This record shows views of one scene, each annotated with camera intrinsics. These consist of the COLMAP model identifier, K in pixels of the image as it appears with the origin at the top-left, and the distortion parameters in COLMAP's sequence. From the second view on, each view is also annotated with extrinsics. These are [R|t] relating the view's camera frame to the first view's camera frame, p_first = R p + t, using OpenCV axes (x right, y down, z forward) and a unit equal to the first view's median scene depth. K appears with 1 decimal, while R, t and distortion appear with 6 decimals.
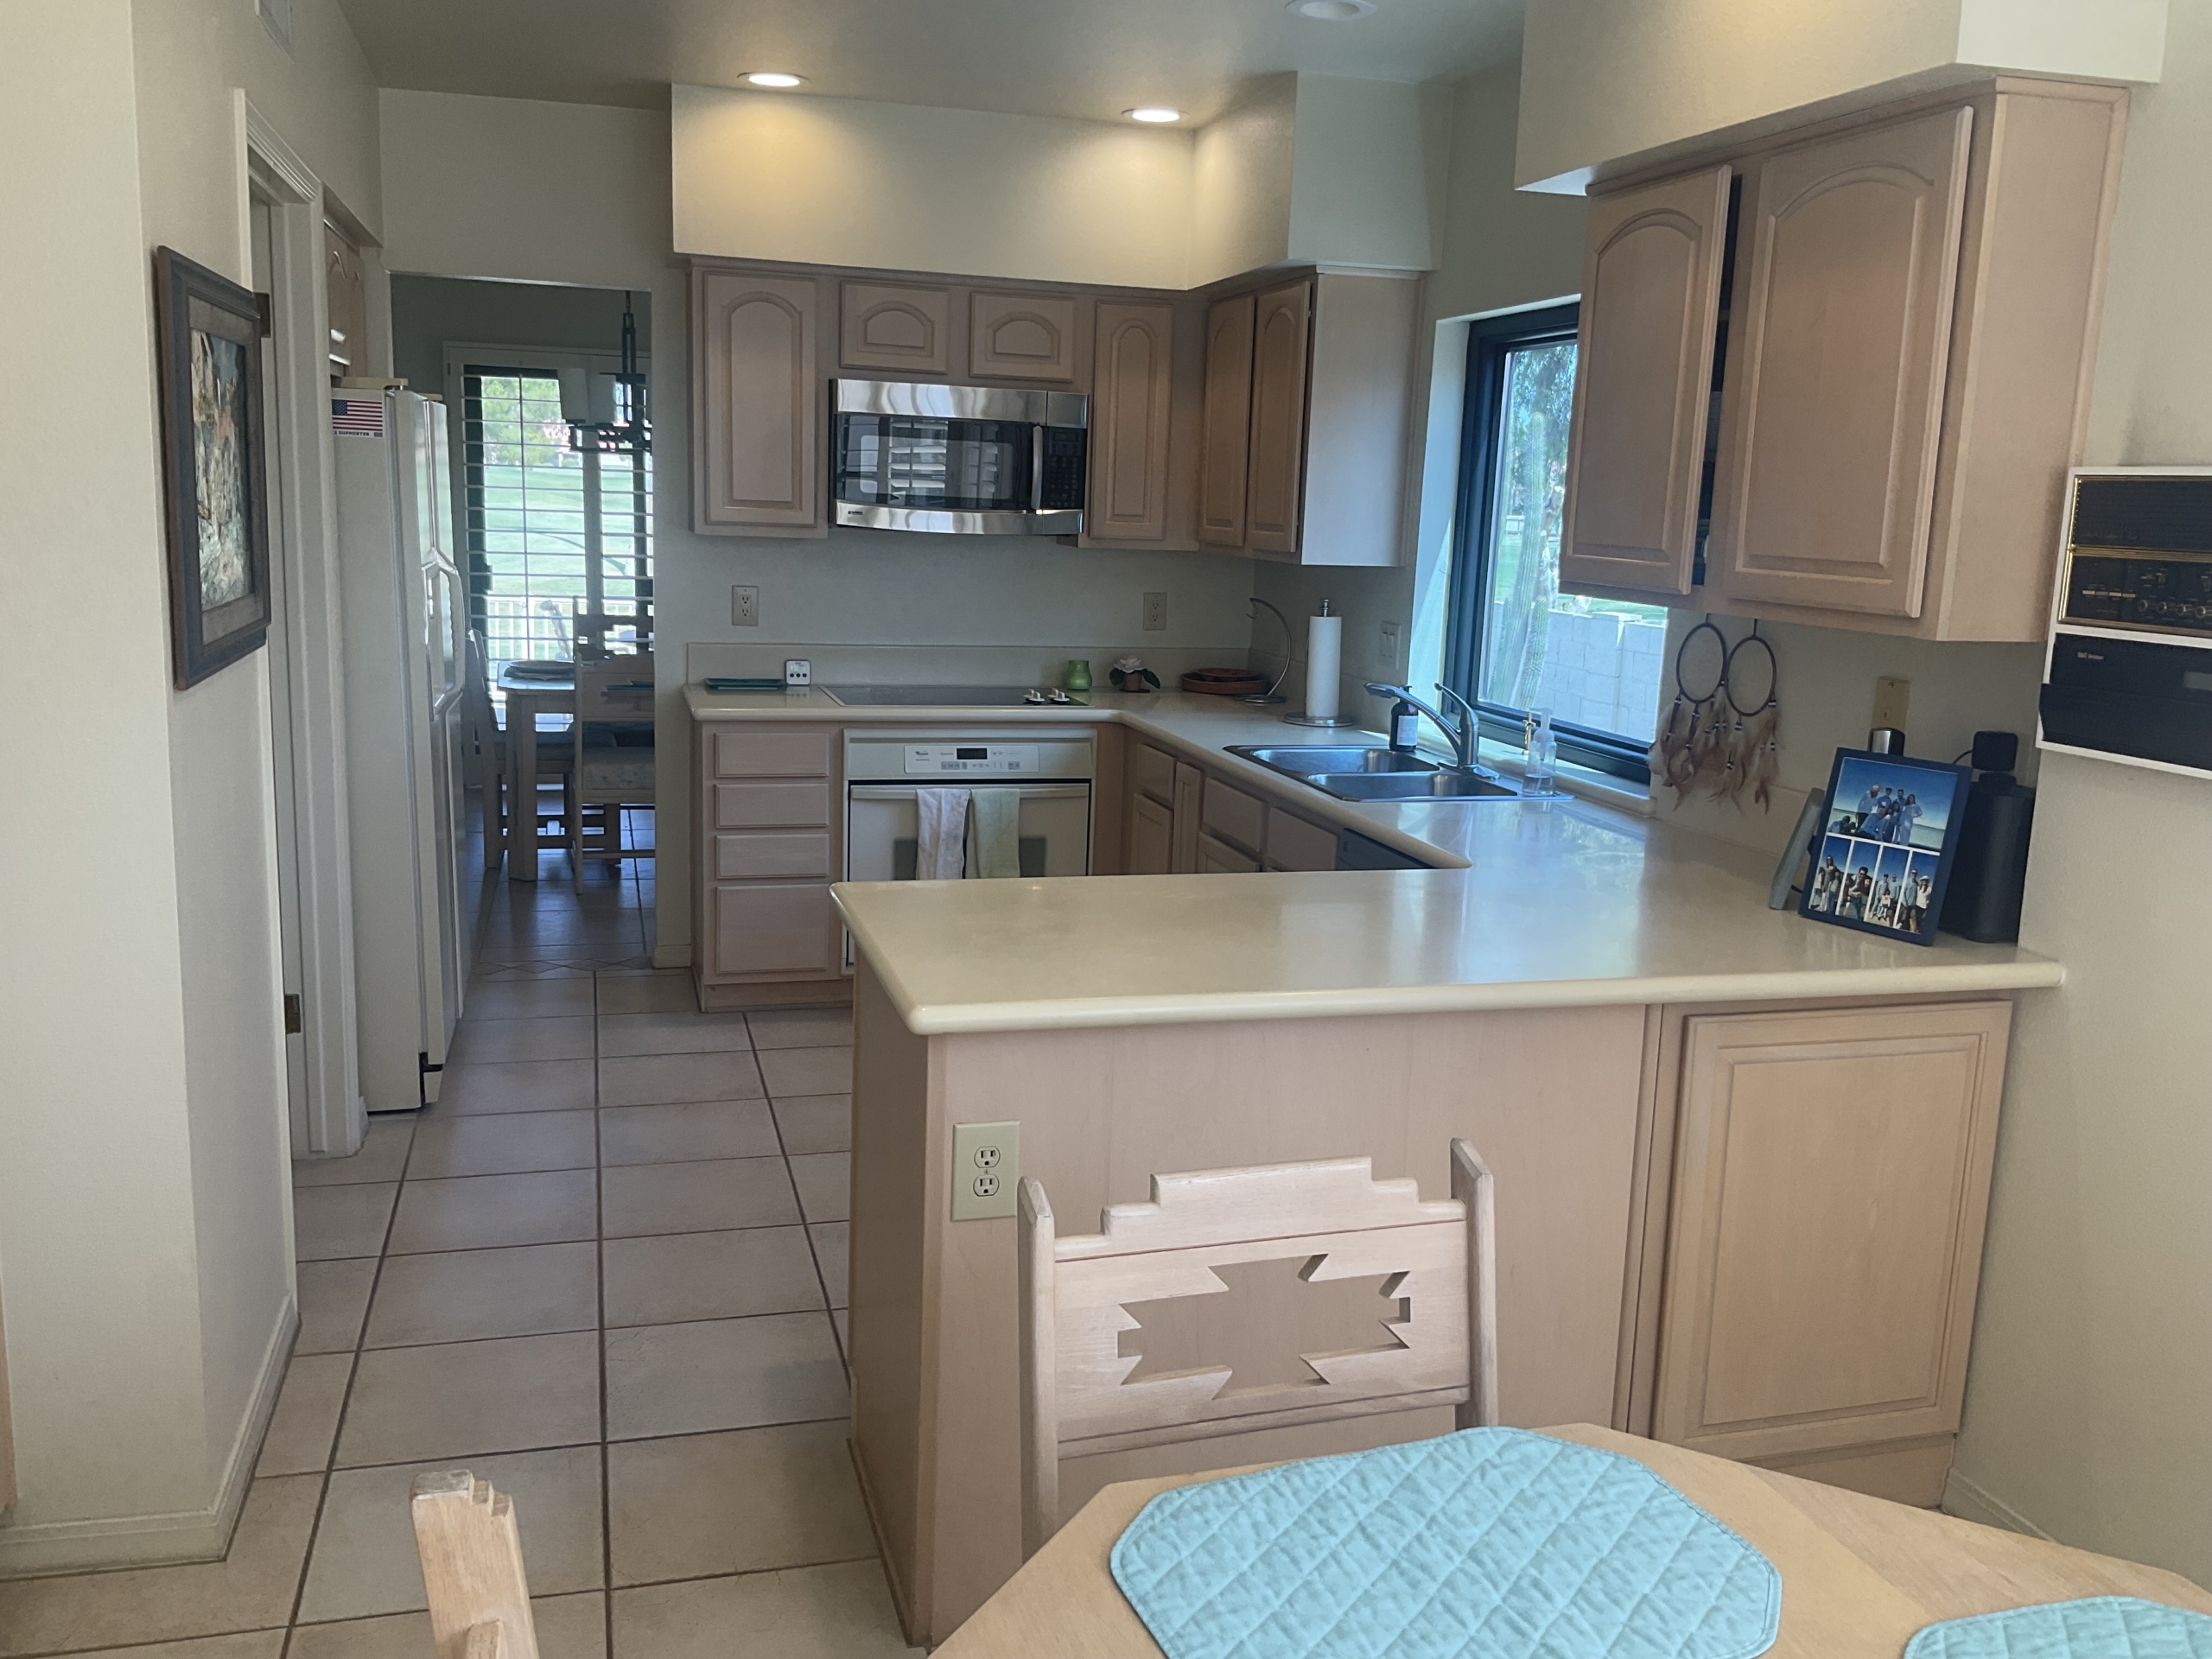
lens RADIAL K [[1832.1, 0, 1097.5], [0, 1832.1, 829.1], [0, 0, 1]] dist [0.078961, -0.147410]
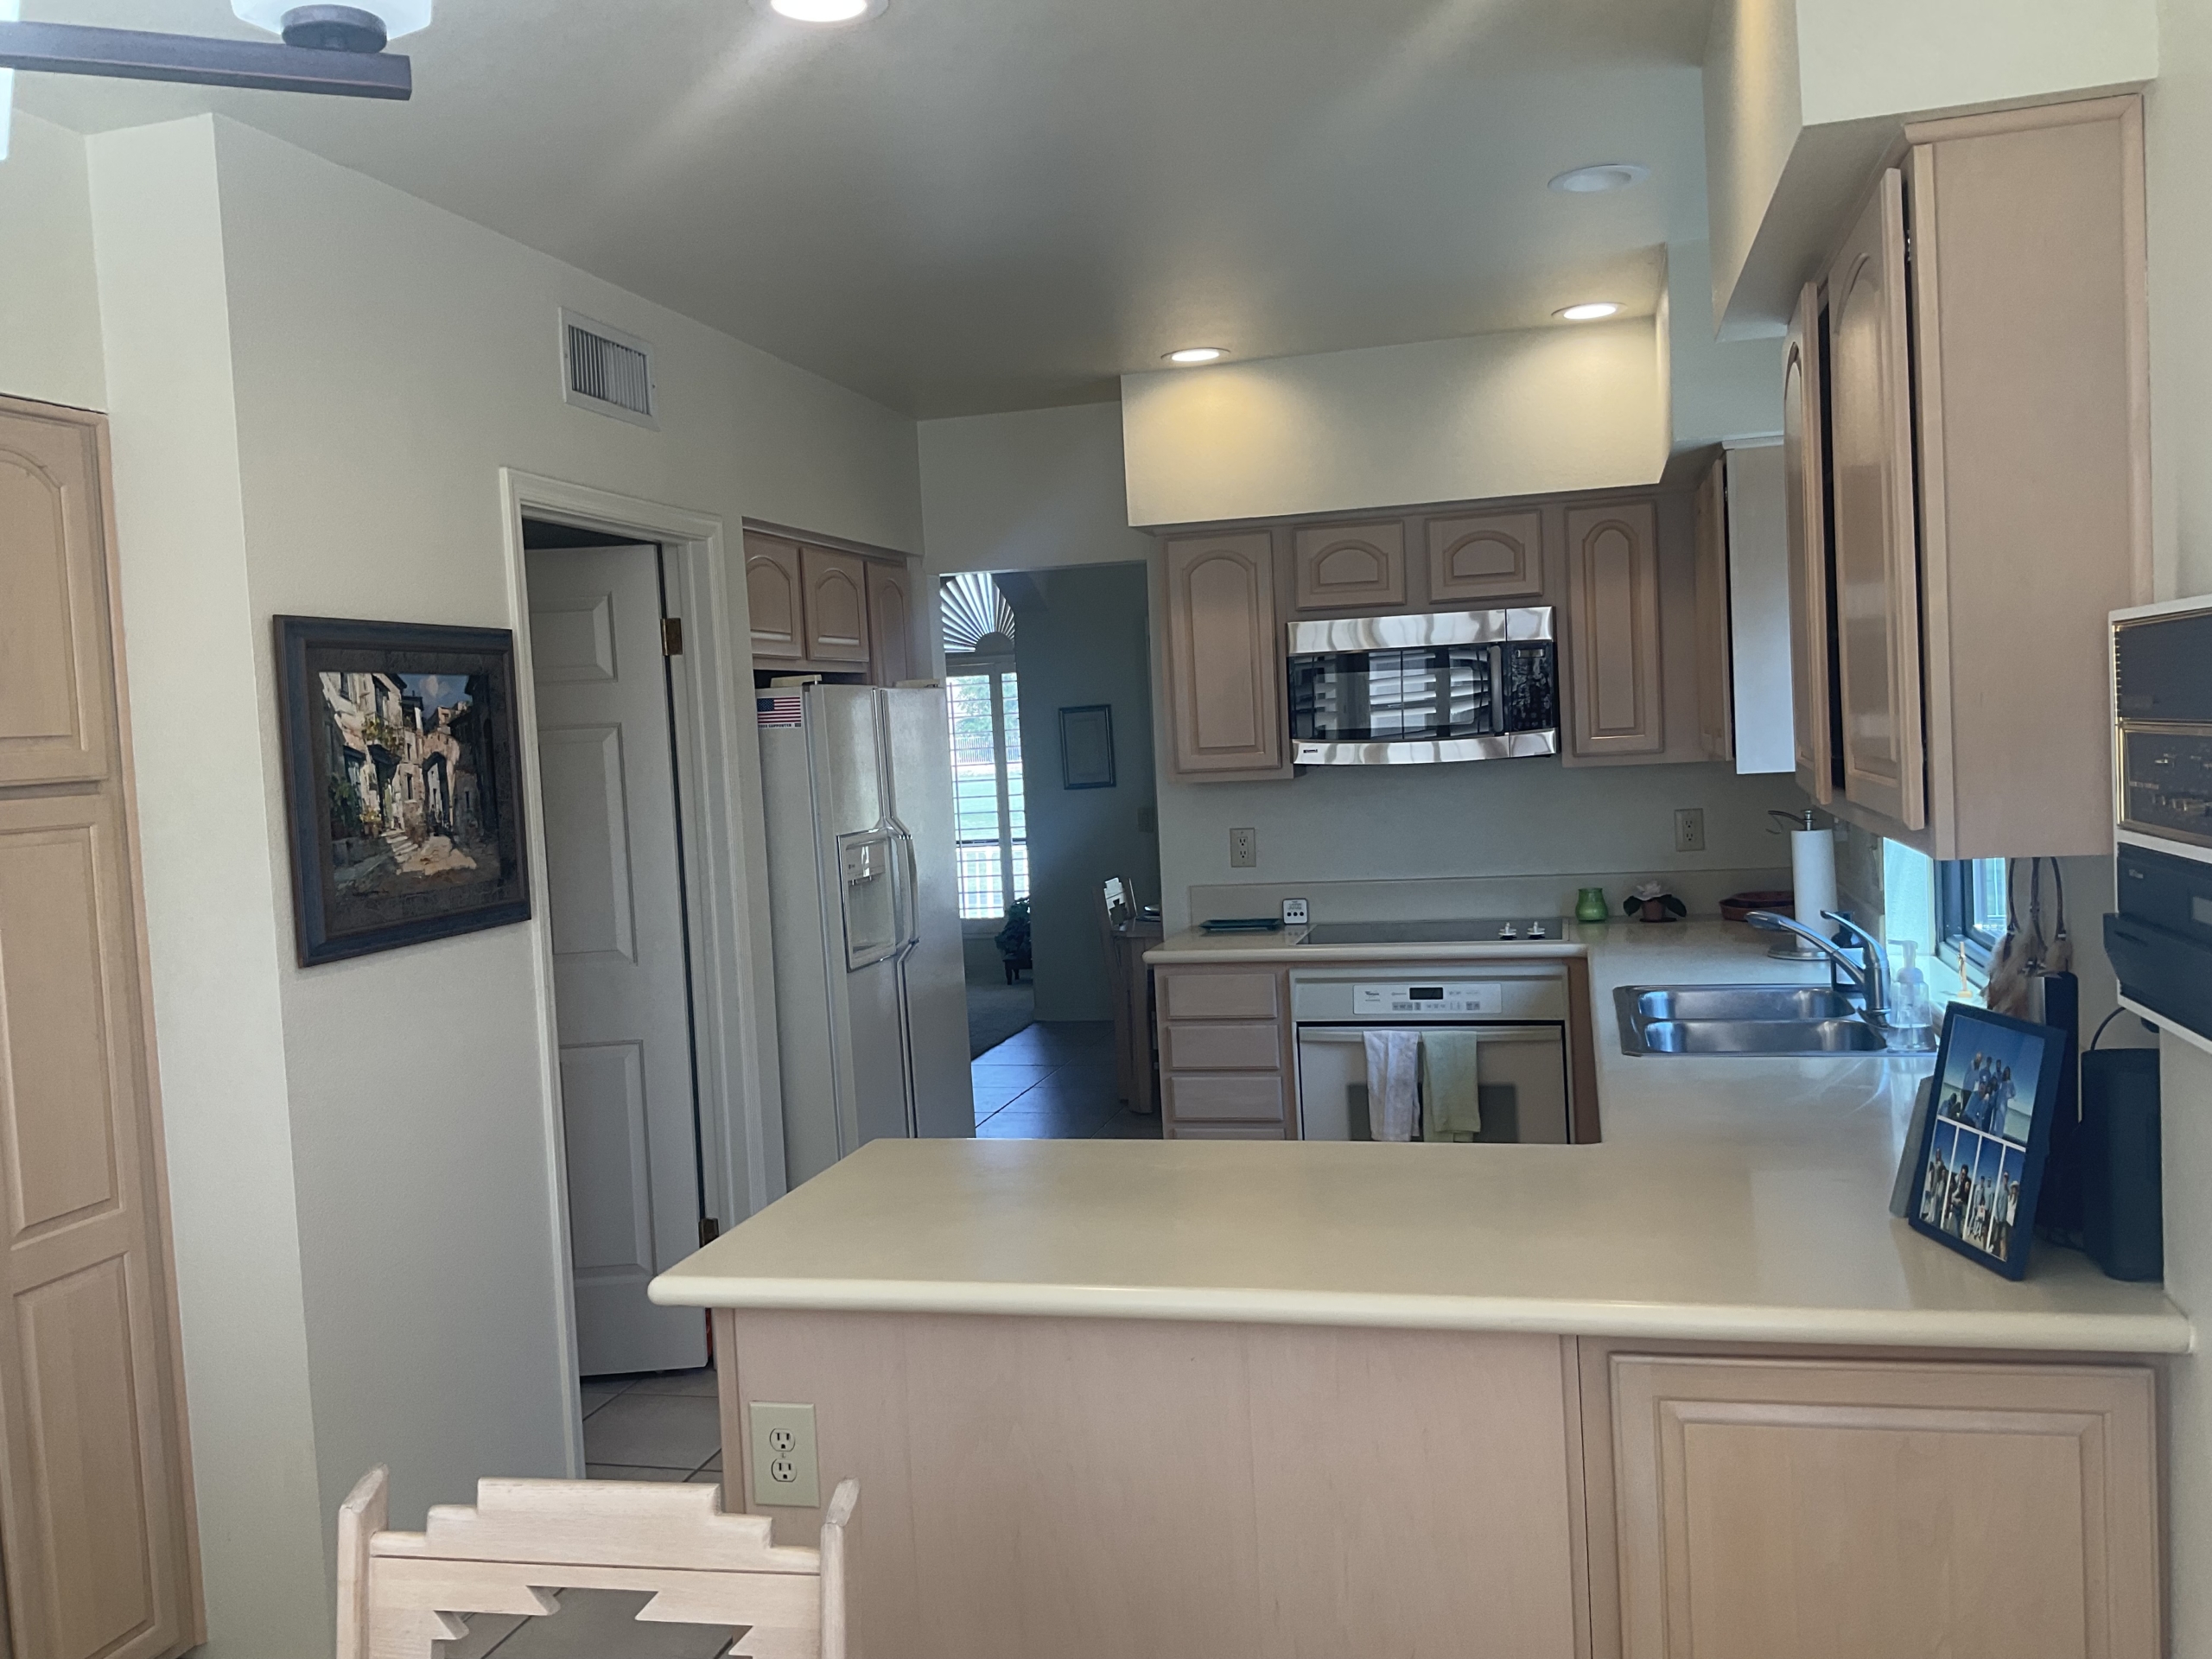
lens RADIAL K [[1832.1, 0, 1108.7], [0, 1832.1, 813.2], [0, 0, 1]] dist [0.078961, -0.147410]
pose [[0.862573, -0.057300, -0.502678, 0.278696], [-0.008032, 0.991890, -0.126848, -0.012260], [0.505869, 0.113453, 0.855117, 0.101516]]
